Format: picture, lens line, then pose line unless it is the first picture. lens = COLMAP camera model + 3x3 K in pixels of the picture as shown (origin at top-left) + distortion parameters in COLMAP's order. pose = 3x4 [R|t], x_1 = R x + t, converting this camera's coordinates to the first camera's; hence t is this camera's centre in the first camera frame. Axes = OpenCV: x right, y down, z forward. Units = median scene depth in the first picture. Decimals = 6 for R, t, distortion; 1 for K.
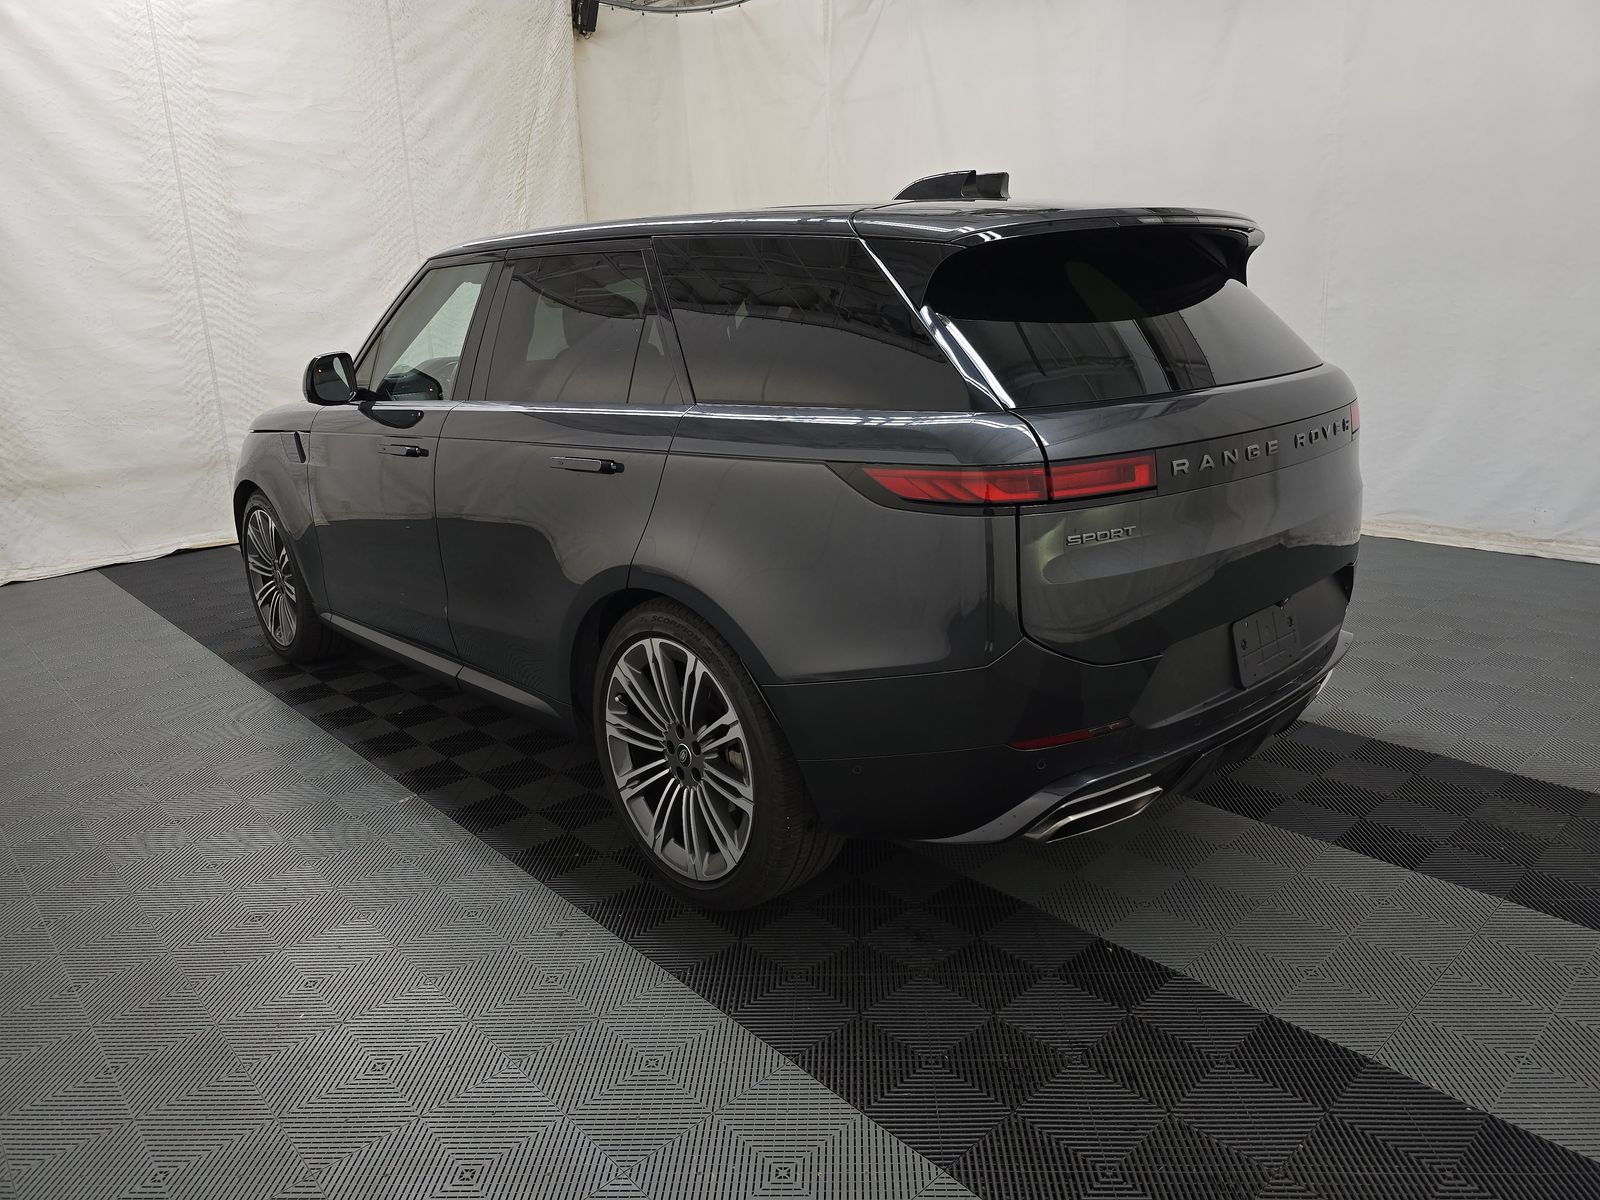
lens RADIAL K [[1061.9, 0, 784.4], [0, 1061.9, 605.6], [0, 0, 1]] dist [0.029251, -0.024453]
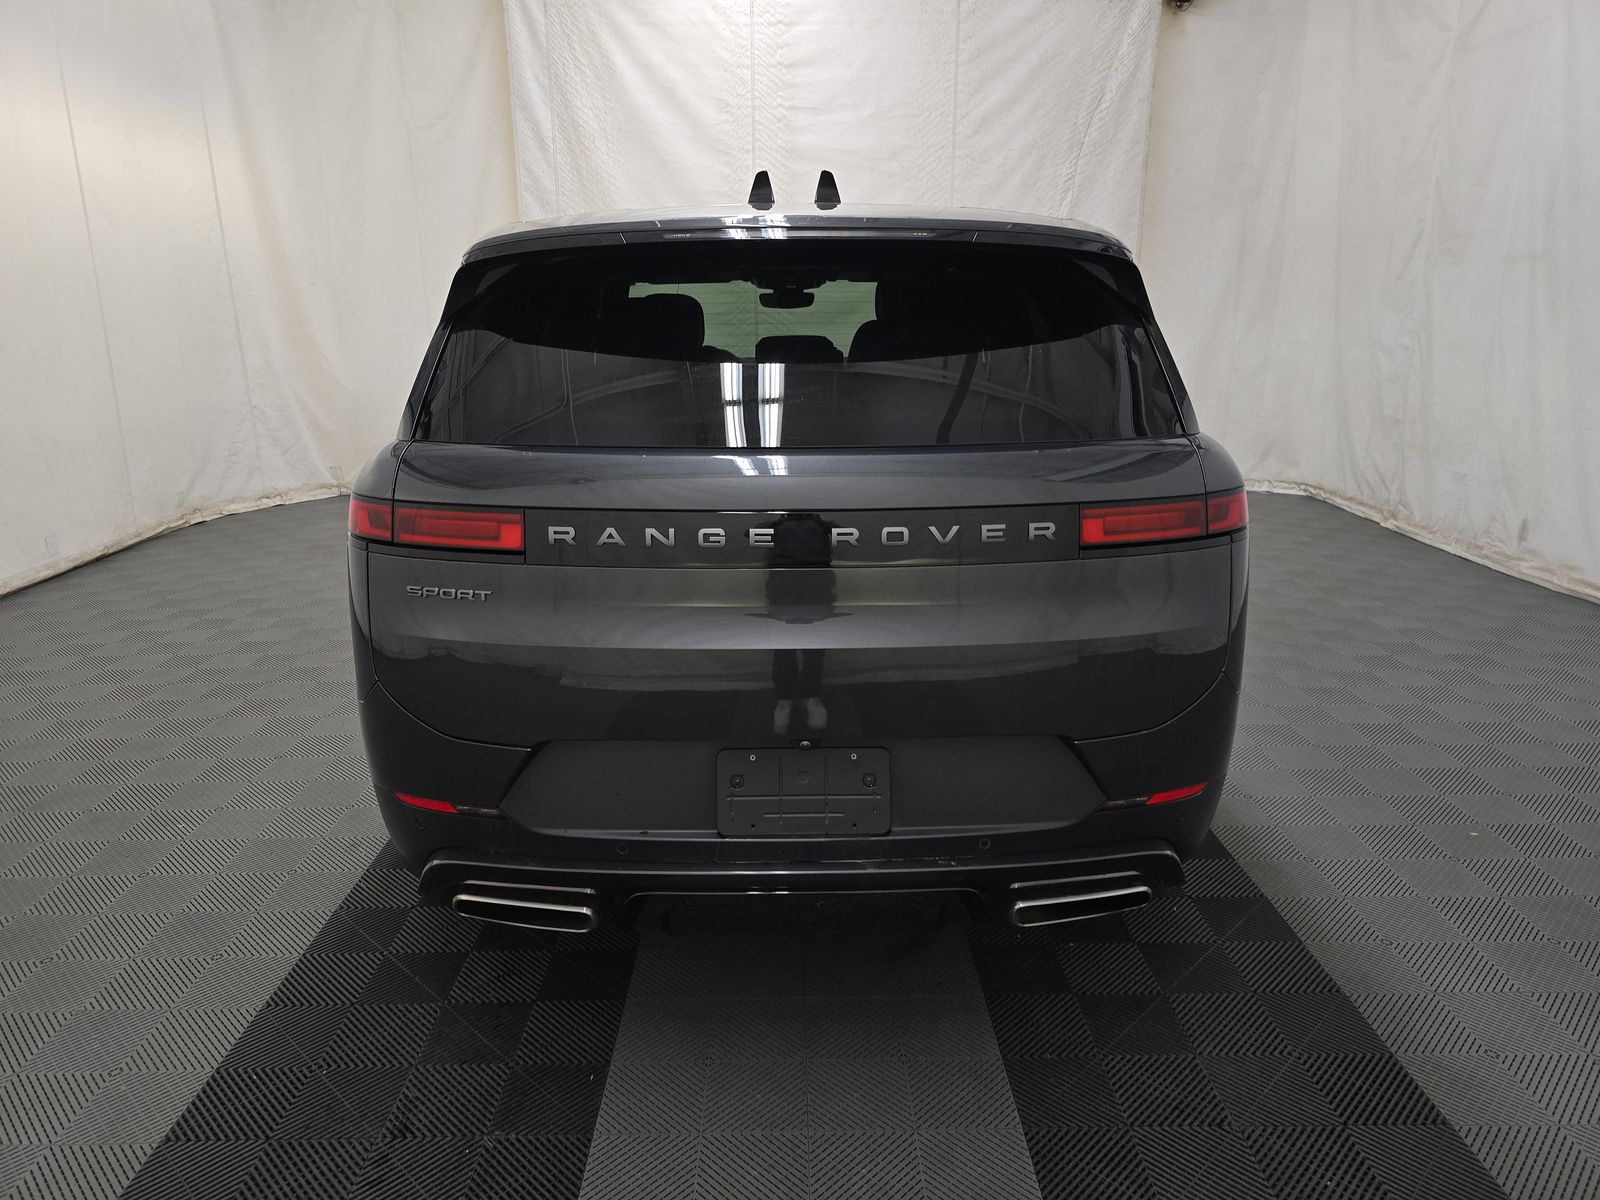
lens RADIAL K [[1061.9, 0, 804.4], [0, 1061.9, 608.1], [0, 0, 1]] dist [0.029251, -0.024453]
pose [[0.749140, 0.213390, -0.627100, 0.308605], [-0.204088, 0.974992, 0.087966, -0.055015], [0.630189, 0.062084, 0.773956, 0.141719]]
